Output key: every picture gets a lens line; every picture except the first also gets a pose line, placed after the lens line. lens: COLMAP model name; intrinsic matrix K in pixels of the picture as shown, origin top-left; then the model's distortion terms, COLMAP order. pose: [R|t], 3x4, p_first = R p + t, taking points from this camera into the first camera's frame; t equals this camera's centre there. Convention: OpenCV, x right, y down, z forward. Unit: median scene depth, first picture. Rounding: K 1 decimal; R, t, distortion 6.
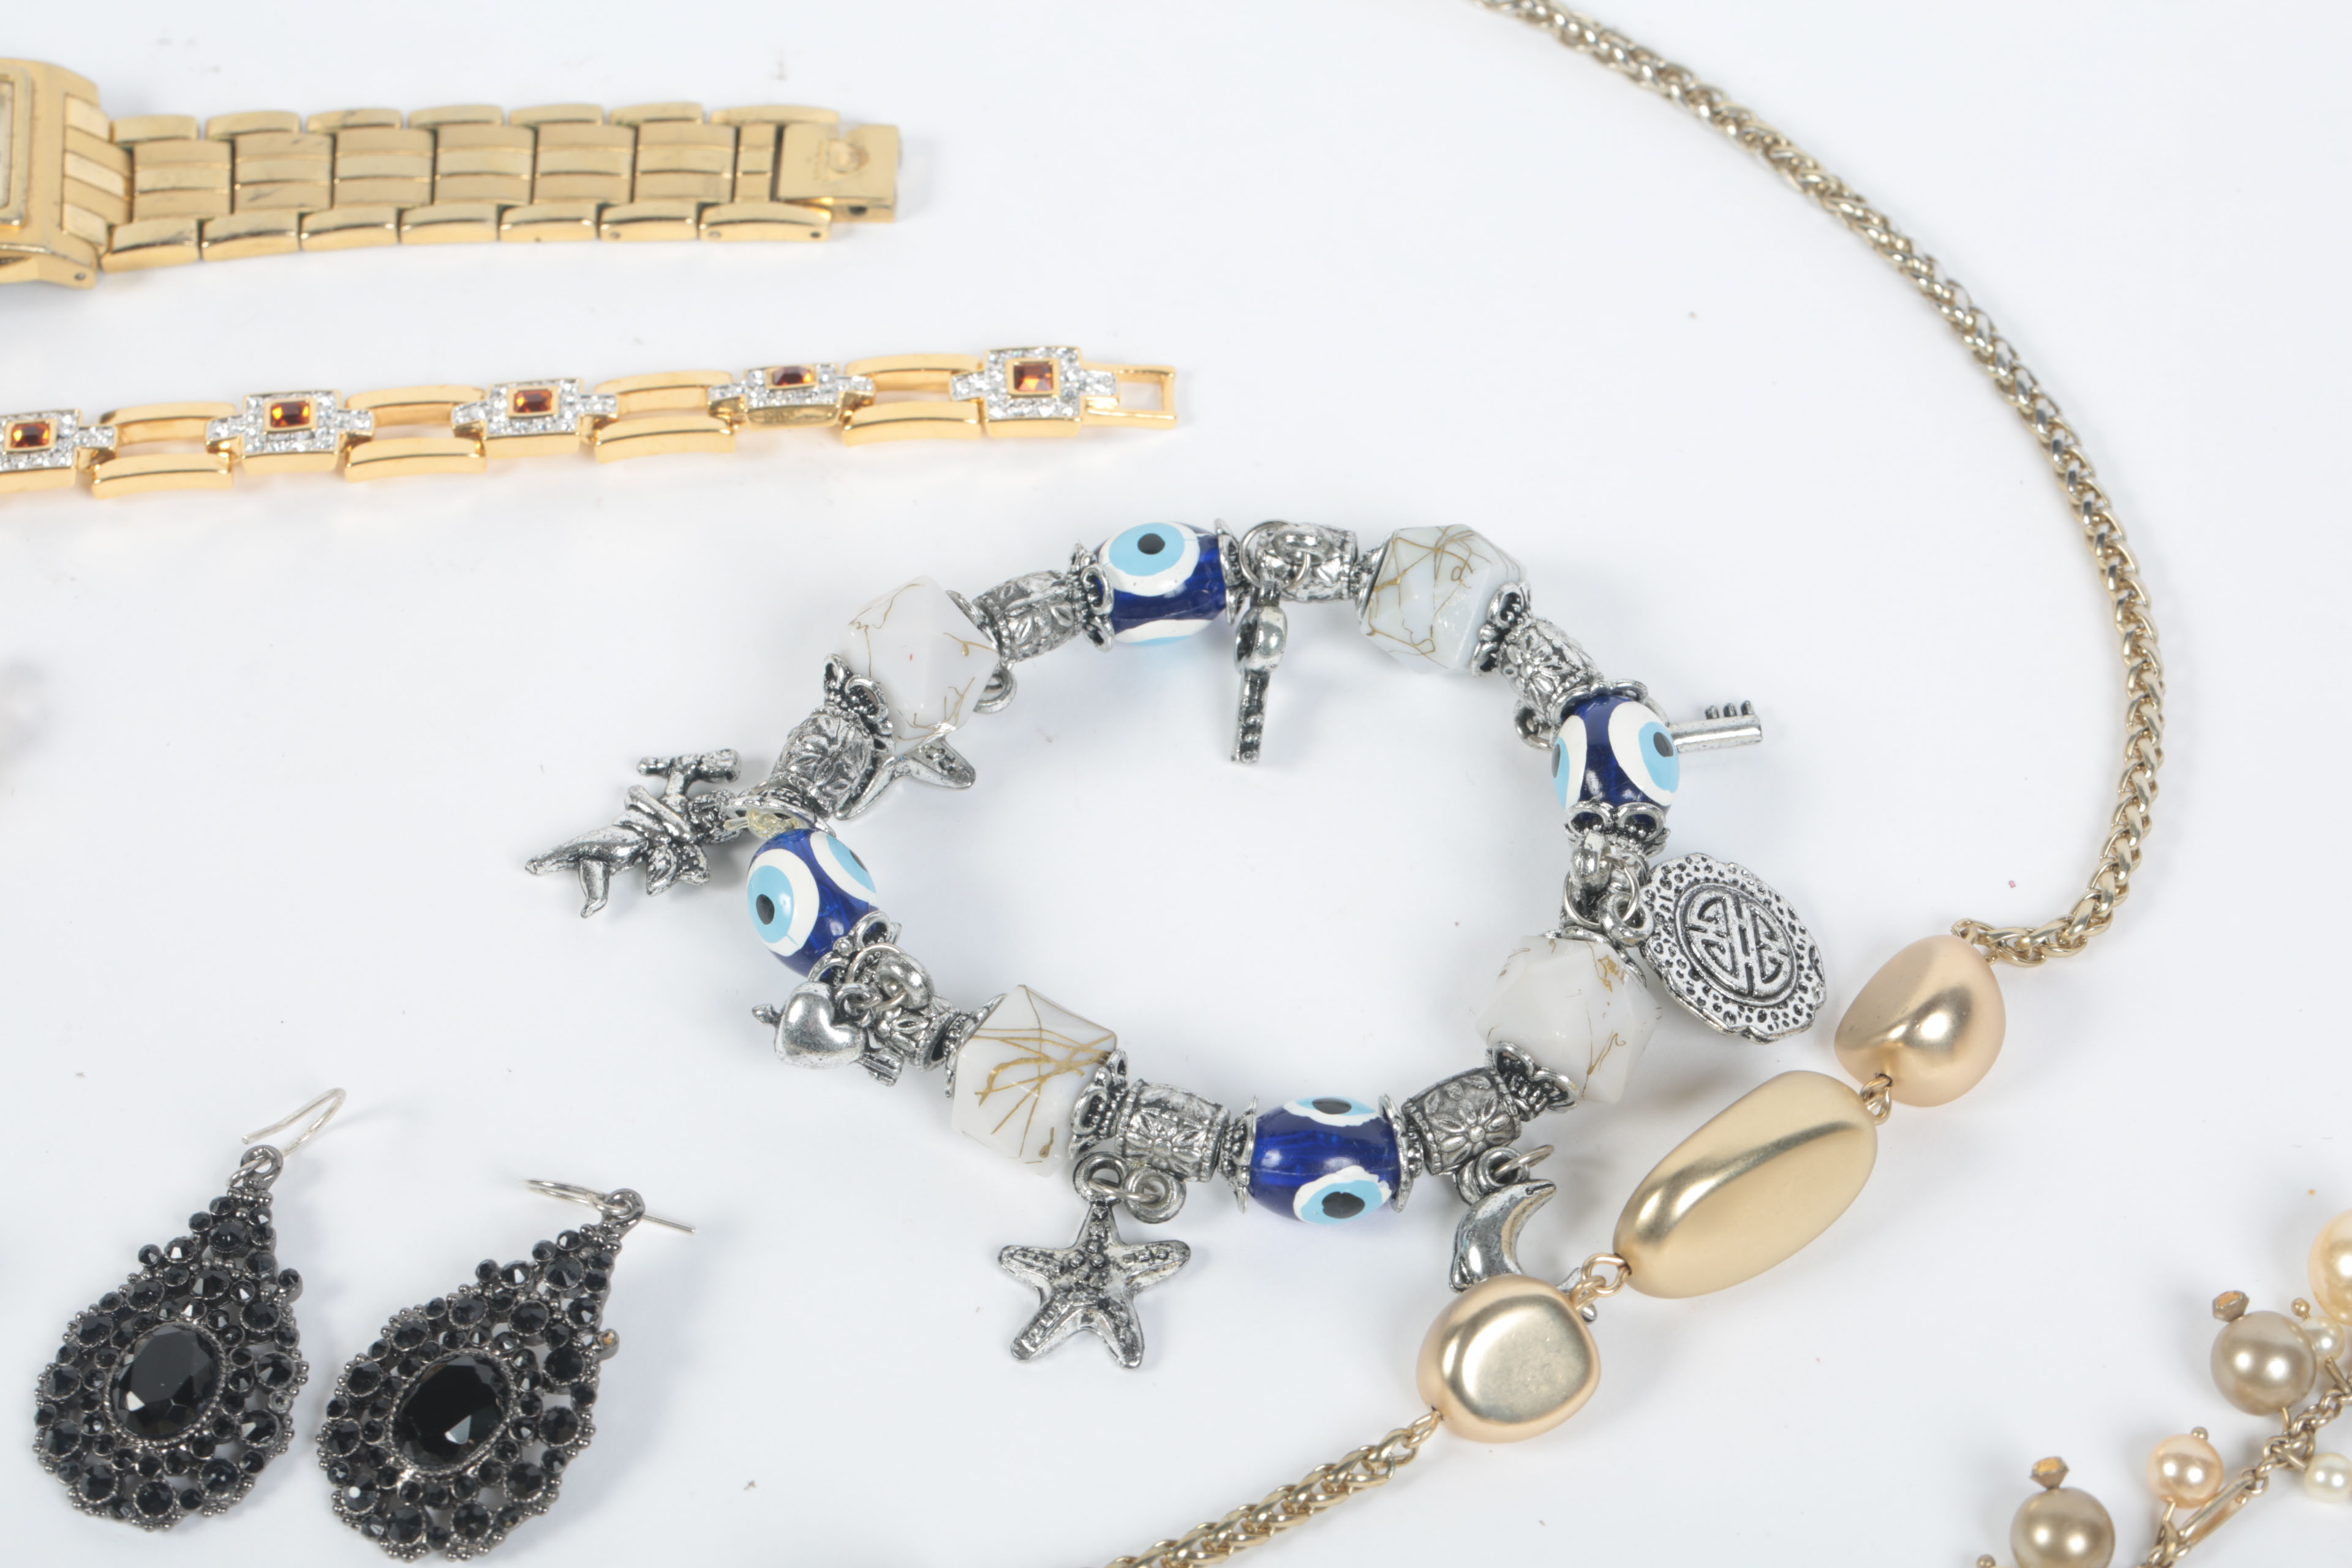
lens RADIAL K [[6876.5, 0, 1410.9], [0, 6876.5, 781.0], [0, 0, 1]] dist [-0.038016, -0.482974]
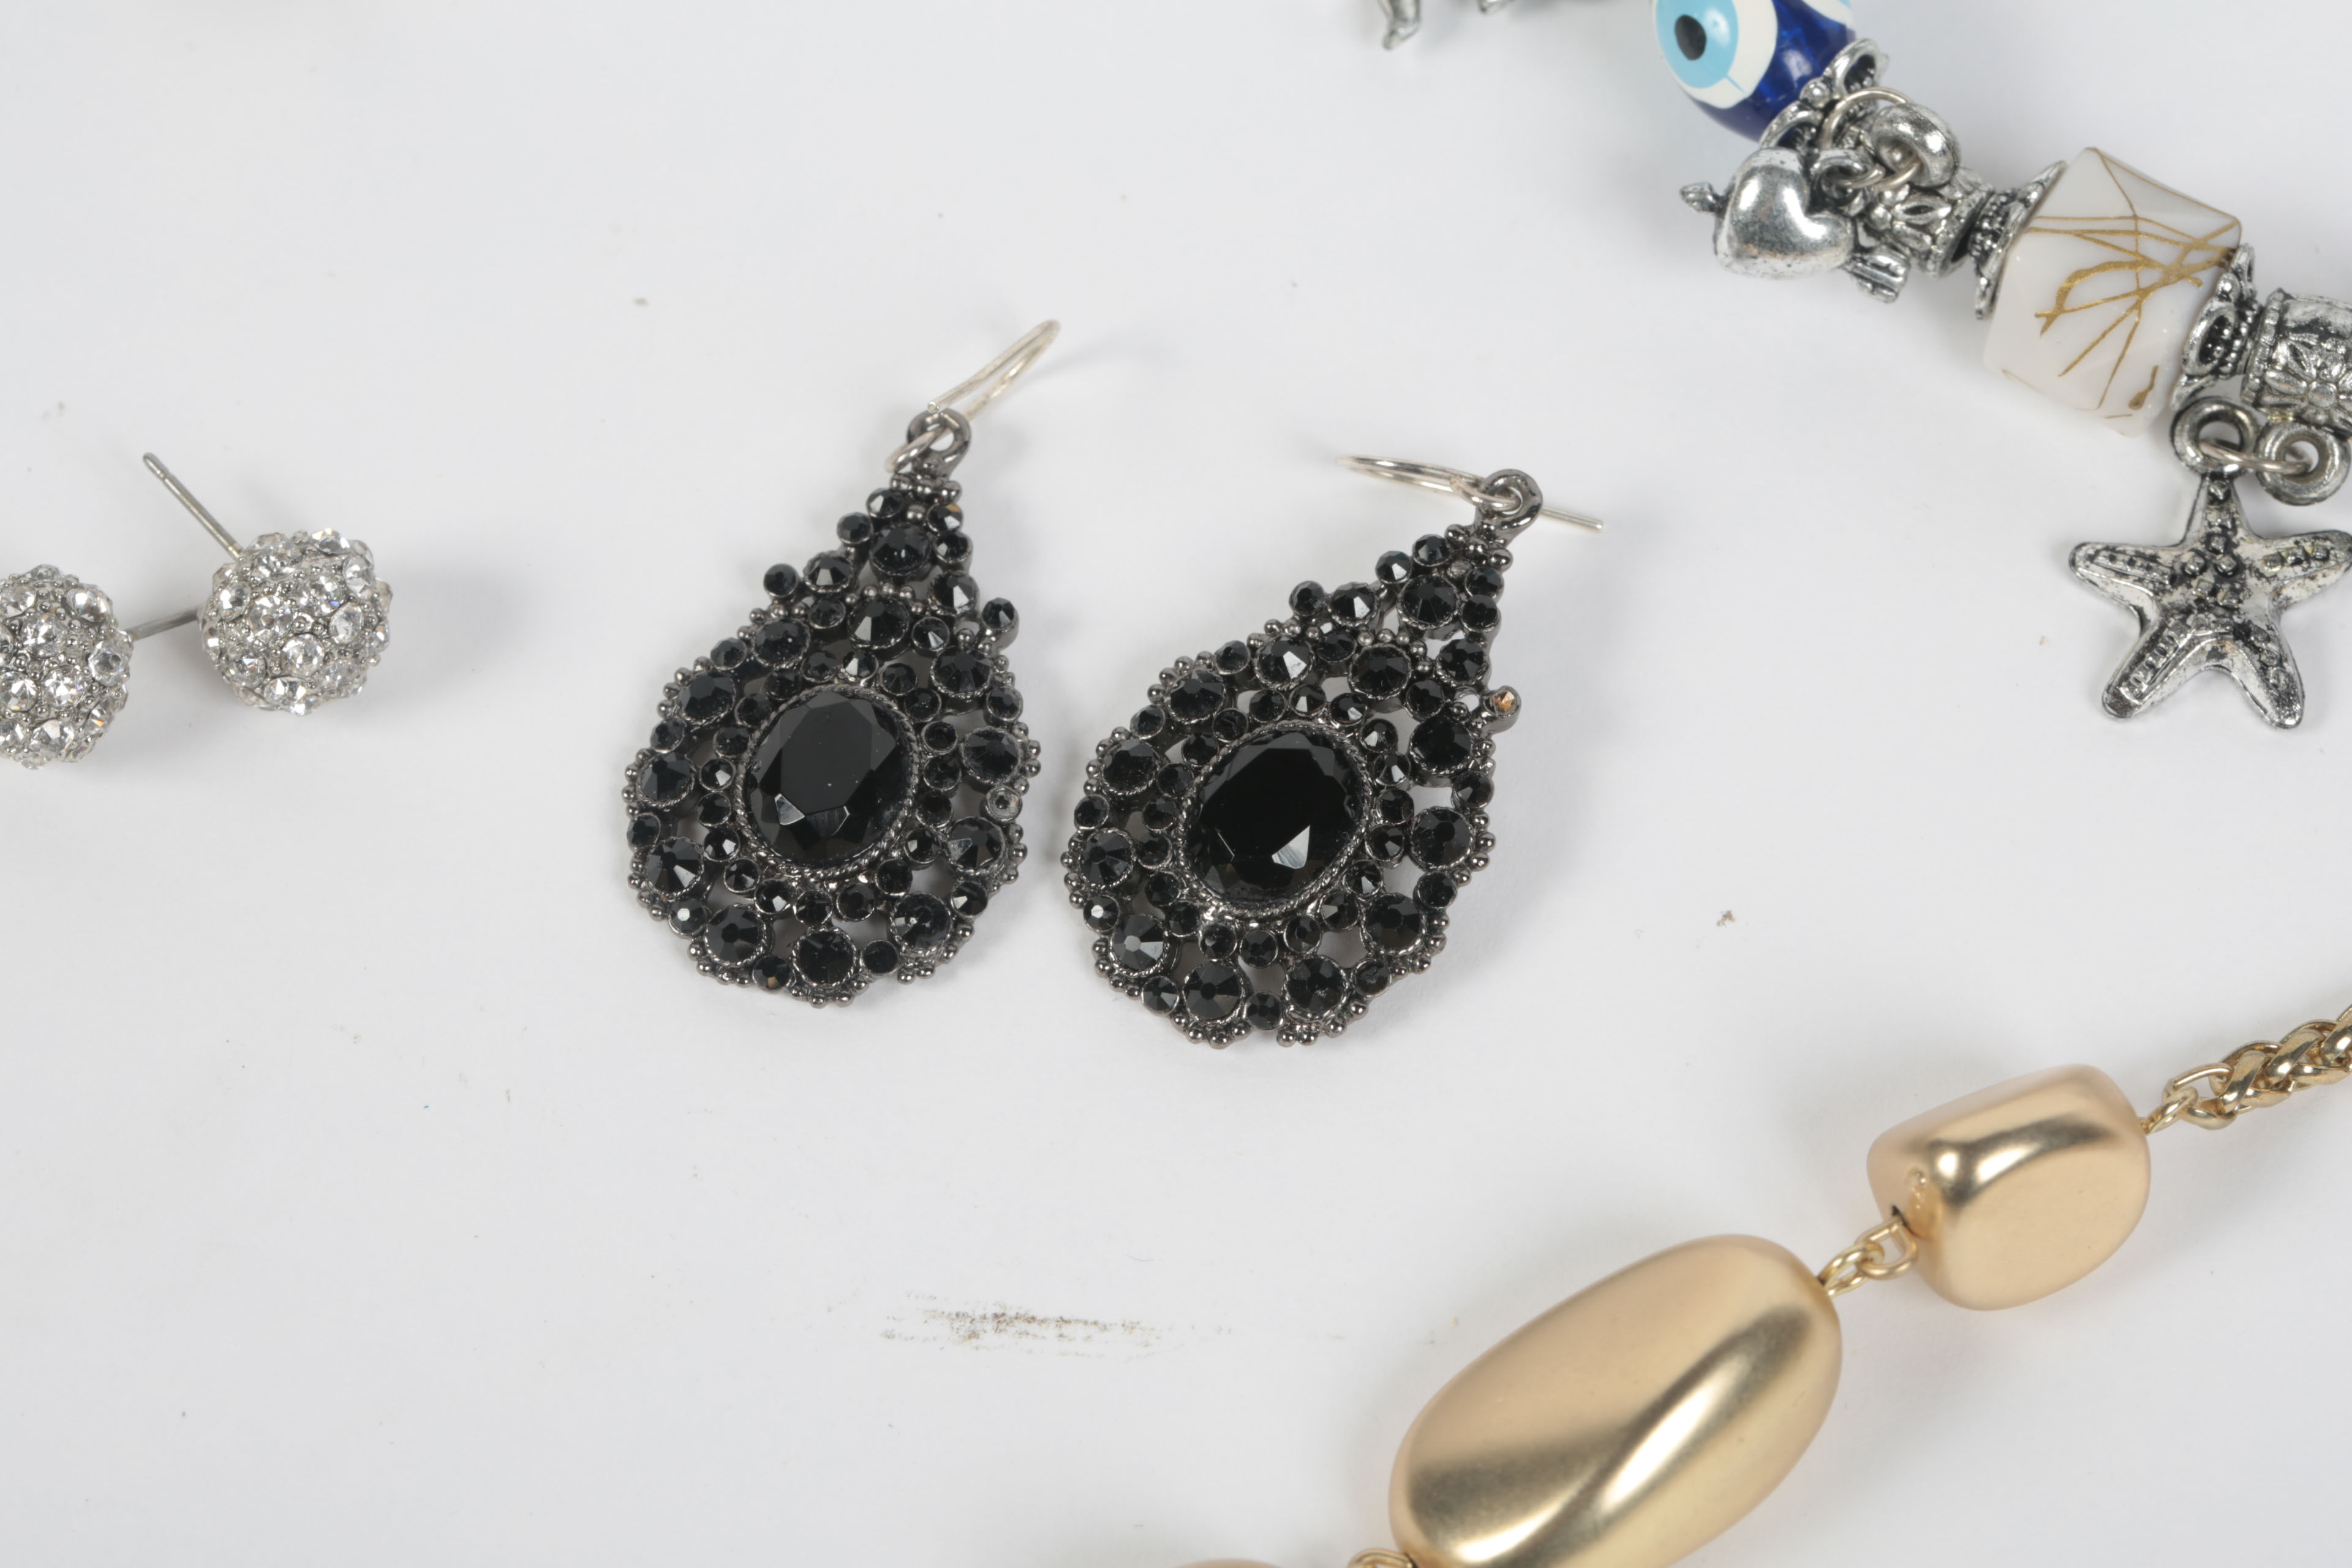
lens RADIAL K [[6876.5, 0, 1410.9], [0, 6876.5, 781.0], [0, 0, 1]] dist [-0.038016, -0.482974]
pose [[0.999587, -0.019246, 0.021338, -0.138736], [0.015848, 0.988661, 0.149328, -0.009960], [-0.023970, -0.148928, 0.988558, 0.342516]]
